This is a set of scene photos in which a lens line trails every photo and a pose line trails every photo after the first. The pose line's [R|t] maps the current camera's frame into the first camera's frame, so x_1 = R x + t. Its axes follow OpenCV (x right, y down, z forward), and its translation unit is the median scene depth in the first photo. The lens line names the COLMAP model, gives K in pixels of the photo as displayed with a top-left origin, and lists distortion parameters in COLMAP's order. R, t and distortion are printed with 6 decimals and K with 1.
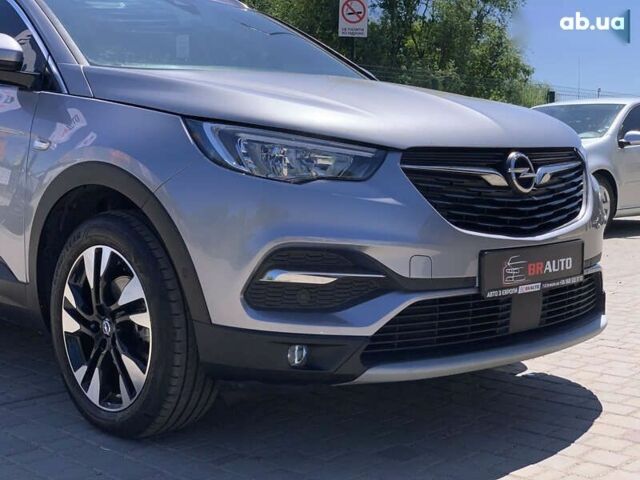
lens RADIAL K [[965.5, 0, 320.0], [0, 965.5, 240.0], [0, 0, 1]] dist [0.107582, -0.131329]
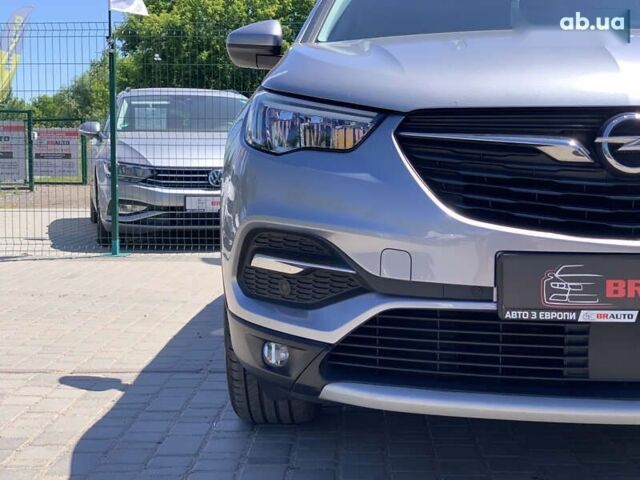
lens RADIAL K [[965.5, 0, 320.0], [0, 965.5, 240.0], [0, 0, 1]] dist [0.107582, -0.131329]
pose [[0.674229, 0.062774, -0.735849, 0.587409], [-0.067472, 0.997450, 0.023269, -0.004954], [0.735434, 0.033961, 0.676745, 0.410224]]
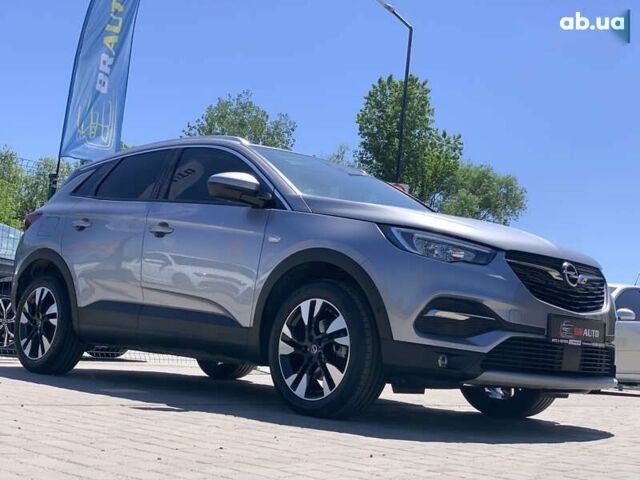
lens RADIAL K [[965.5, 0, 320.0], [0, 965.5, 240.0], [0, 0, 1]] dist [0.107582, -0.131329]
pose [[0.996886, 0.078053, 0.011213, -0.258066], [-0.074414, 0.978235, -0.193695, 0.239677], [-0.026087, 0.192258, 0.980998, -0.673680]]
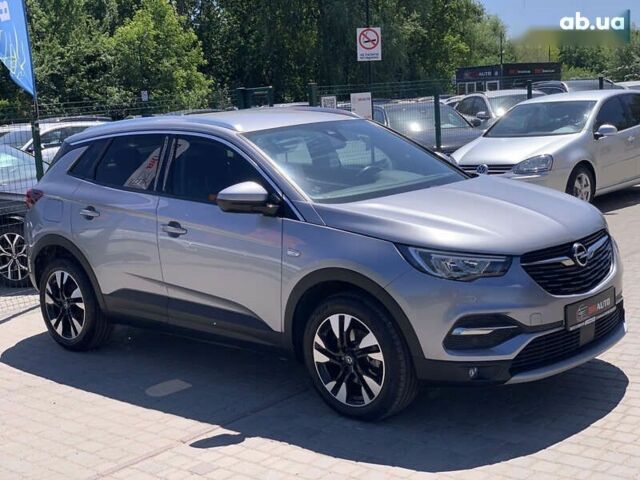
lens RADIAL K [[965.5, 0, 320.0], [0, 965.5, 240.0], [0, 0, 1]] dist [0.107582, -0.131329]
pose [[0.996307, -0.075768, 0.040395, -0.346001], [0.073242, 0.995464, 0.060724, -0.248347], [-0.044813, -0.057541, 0.997337, -0.764457]]
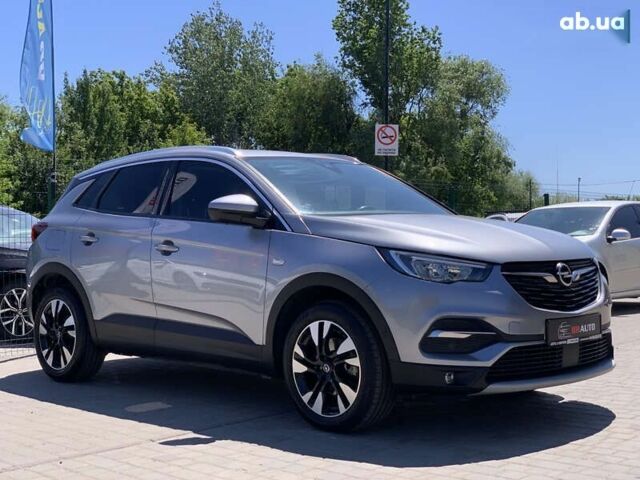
lens RADIAL K [[965.5, 0, 320.0], [0, 965.5, 240.0], [0, 0, 1]] dist [0.107582, -0.131329]
pose [[0.999731, -0.016037, 0.016780, -0.272965], [0.017480, 0.995813, -0.089722, 0.018579], [-0.015271, 0.089991, 0.995825, -0.776115]]
